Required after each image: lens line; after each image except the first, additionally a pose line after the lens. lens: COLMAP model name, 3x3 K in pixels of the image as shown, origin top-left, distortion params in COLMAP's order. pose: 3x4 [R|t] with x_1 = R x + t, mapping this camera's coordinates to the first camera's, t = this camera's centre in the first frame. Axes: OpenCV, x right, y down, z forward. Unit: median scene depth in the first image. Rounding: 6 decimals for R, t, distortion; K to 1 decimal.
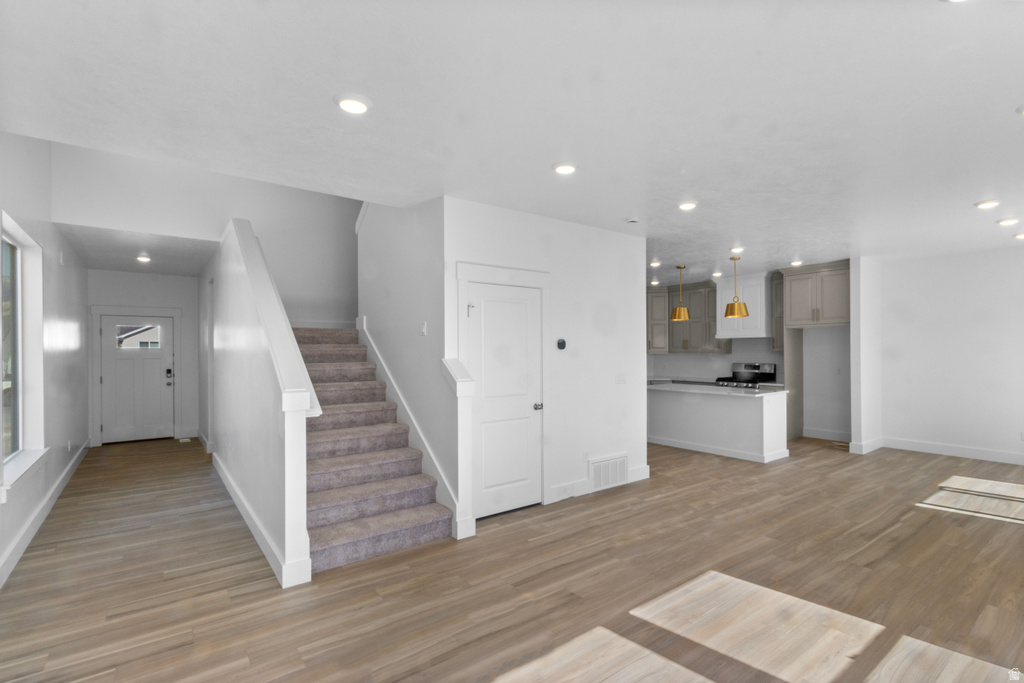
lens RADIAL K [[481.8, 0, 513.8], [0, 481.8, 354.4], [0, 0, 1]] dist [0.006412, 0.000526]
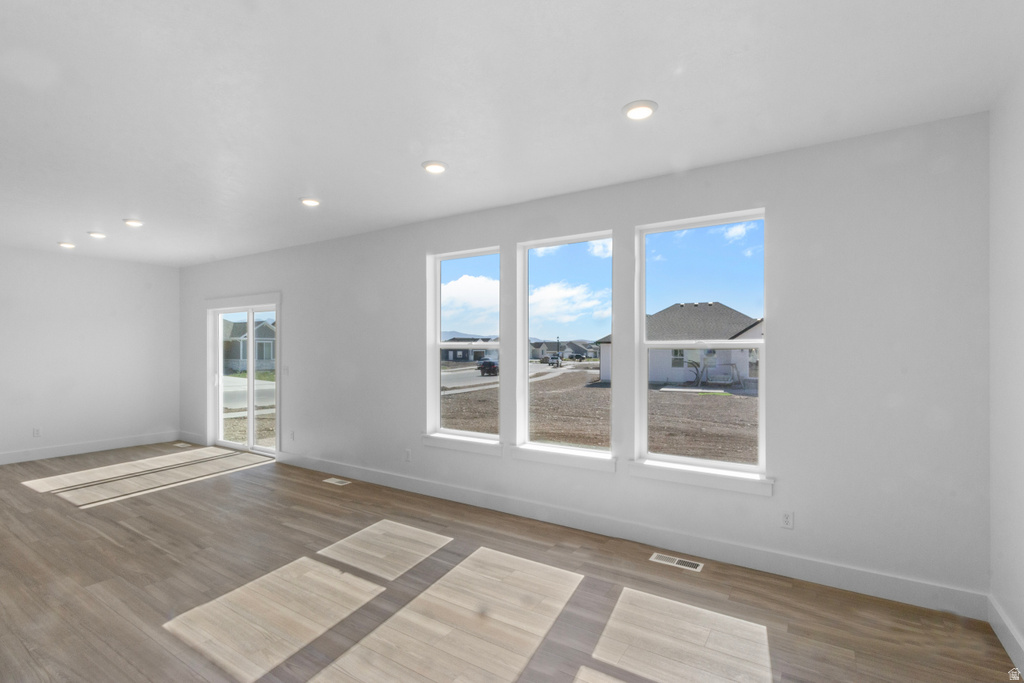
lens RADIAL K [[479.0, 0, 514.4], [0, 479.0, 364.1], [0, 0, 1]] dist [0.006902, -0.000578]
pose [[-0.344589, -0.024972, 0.938422, -0.401211], [0.008451, 0.999523, 0.029701, -0.001842], [-0.938716, 0.018165, -0.344213, 0.547121]]
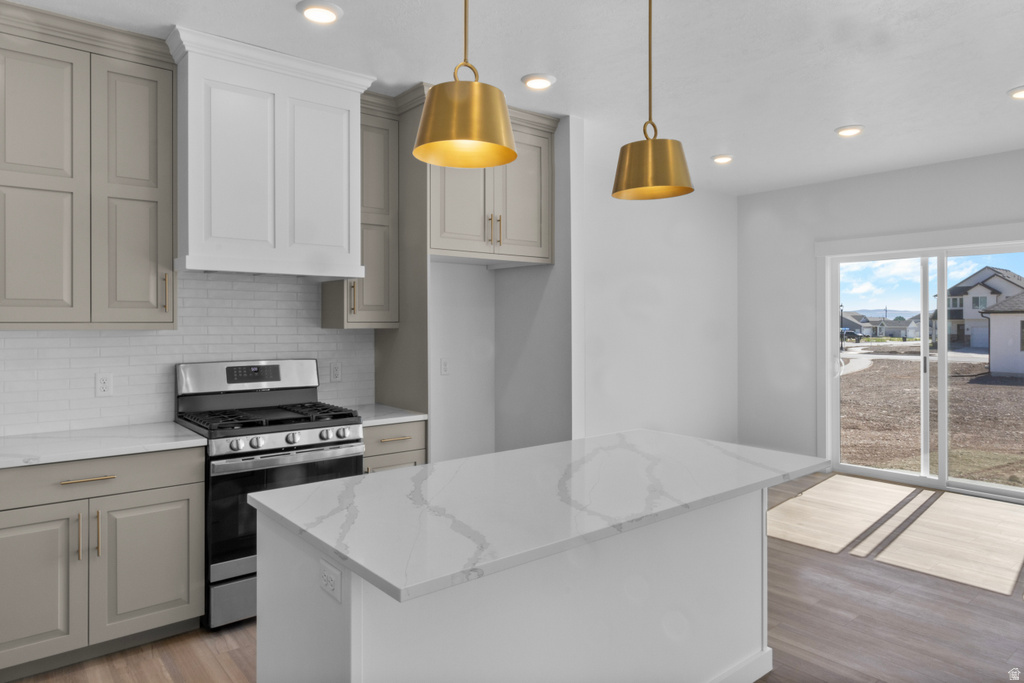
lens RADIAL K [[649.1, 0, 510.1], [0, 649.1, 326.5], [0, 0, 1]] dist [-0.001440, -0.001532]
pose [[-0.057038, 0.001613, 0.998371, 0.137415], [0.007898, 0.999968, -0.001165, -0.002730], [-0.998341, 0.007818, -0.057049, 1.771022]]
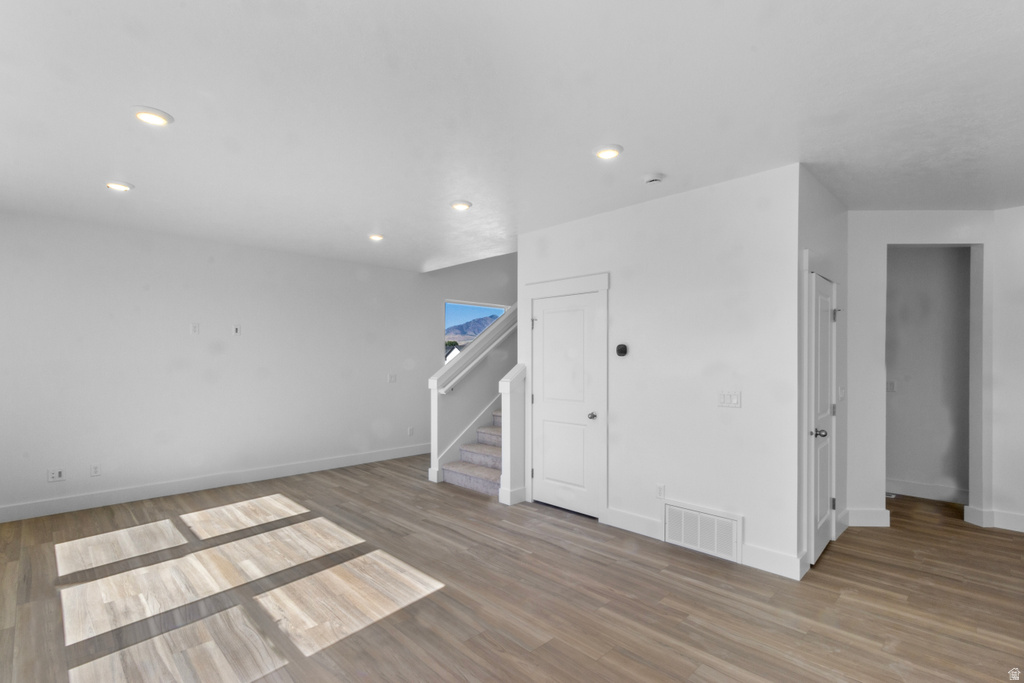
lens RADIAL K [[479.0, 0, 514.4], [0, 479.0, 364.1], [0, 0, 1]] dist [0.006902, -0.000578]
pose [[0.134325, 0.015885, -0.990810, 1.042381], [-0.009874, 0.999843, 0.014691, -0.007825], [0.990888, 0.007810, 0.134461, 0.769946]]
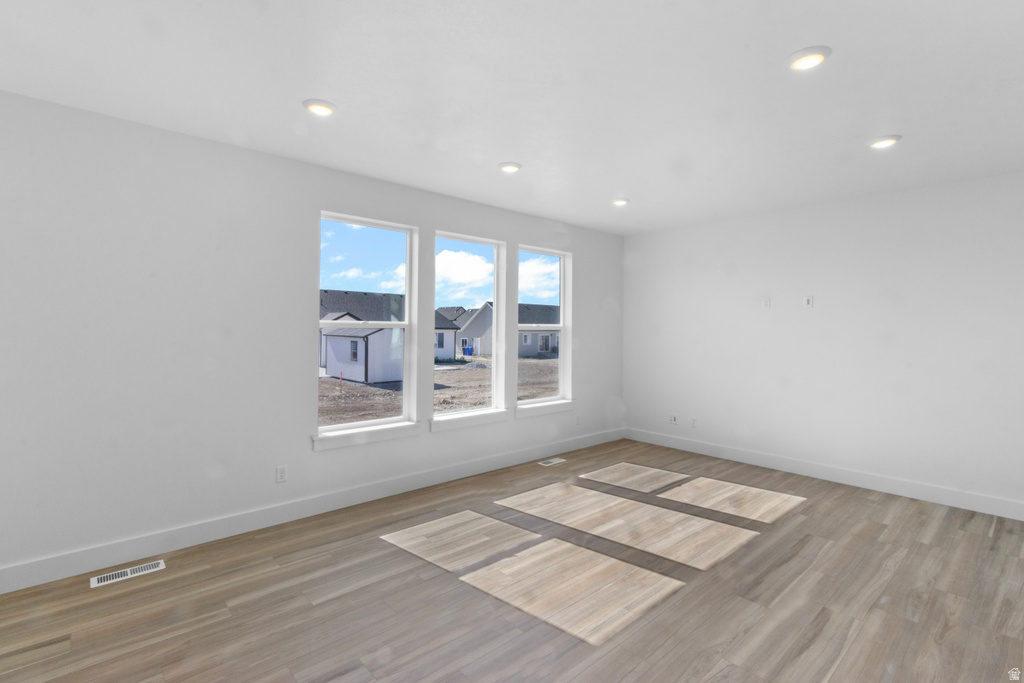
lens RADIAL K [[476.3, 0, 516.2], [0, 476.3, 335.7], [0, 0, 1]] dist [0.004568, 0.000434]
pose [[-0.995474, -0.001152, -0.095022, 0.448893], [-0.003021, 0.999805, 0.019533, -0.010738], [0.094981, 0.019732, -0.995283, 1.272846]]
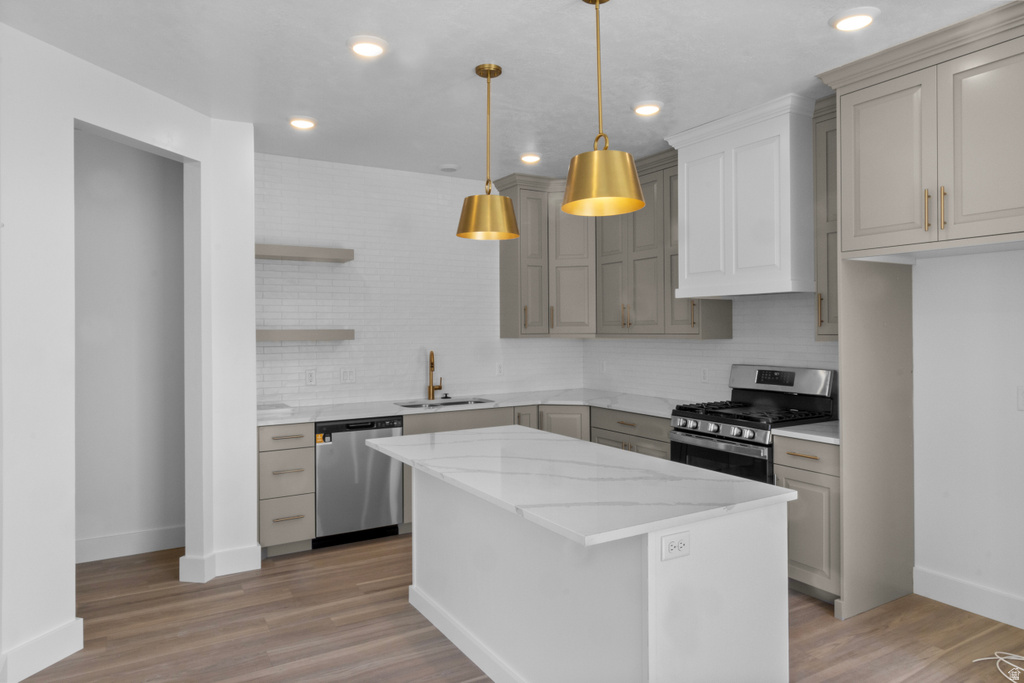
lens RADIAL K [[649.1, 0, 510.1], [0, 649.1, 326.5], [0, 0, 1]] dist [-0.001440, -0.001532]
pose [[0.993498, -0.000236, -0.113846, 0.719821], [-0.001192, 0.999922, -0.012469, -0.010453], [0.113840, 0.012524, 0.993420, 1.011686]]
